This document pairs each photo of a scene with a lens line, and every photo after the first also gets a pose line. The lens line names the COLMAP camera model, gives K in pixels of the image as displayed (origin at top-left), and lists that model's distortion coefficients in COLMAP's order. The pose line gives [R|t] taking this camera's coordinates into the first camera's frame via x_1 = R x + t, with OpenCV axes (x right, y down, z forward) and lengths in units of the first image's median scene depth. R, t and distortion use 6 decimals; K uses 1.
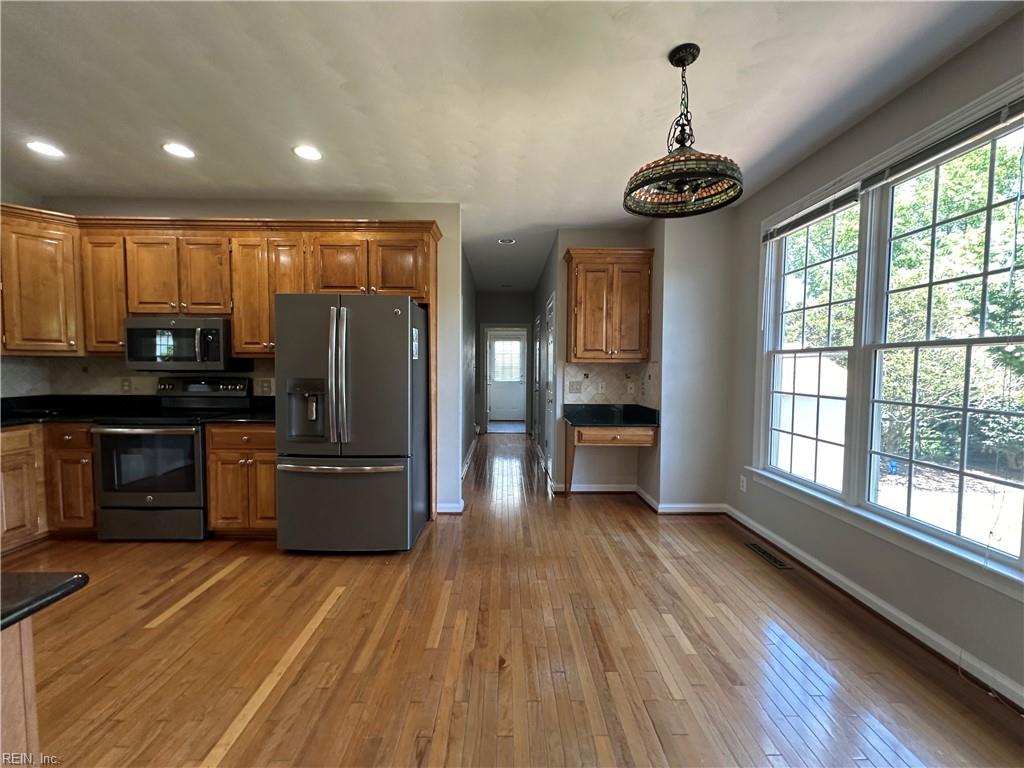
lens RADIAL K [[410.2, 0, 512.0], [0, 410.2, 384.0], [0, 0, 1]] dist [0.000336, 0.000018]
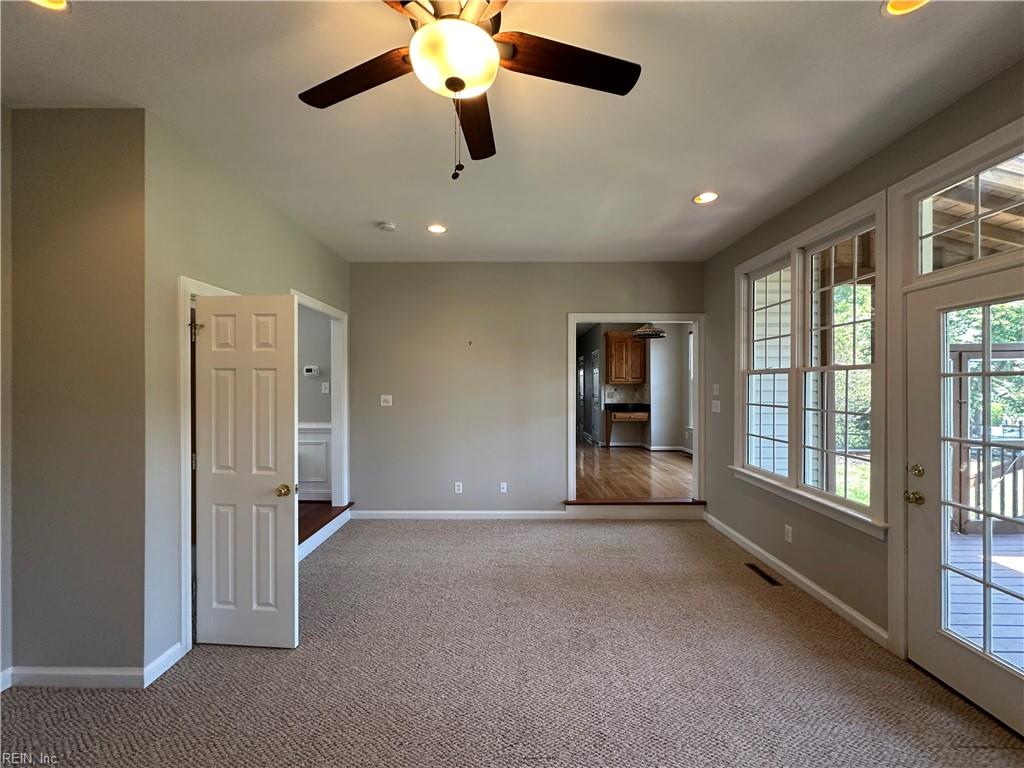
lens RADIAL K [[410.2, 0, 512.0], [0, 410.2, 384.0], [0, 0, 1]] dist [0.000336, 0.000018]
pose [[0.999962, -0.006680, 0.005654, -0.363072], [0.006971, 0.998559, -0.053215, 0.058472], [-0.005290, 0.053253, 0.998567, -1.103028]]
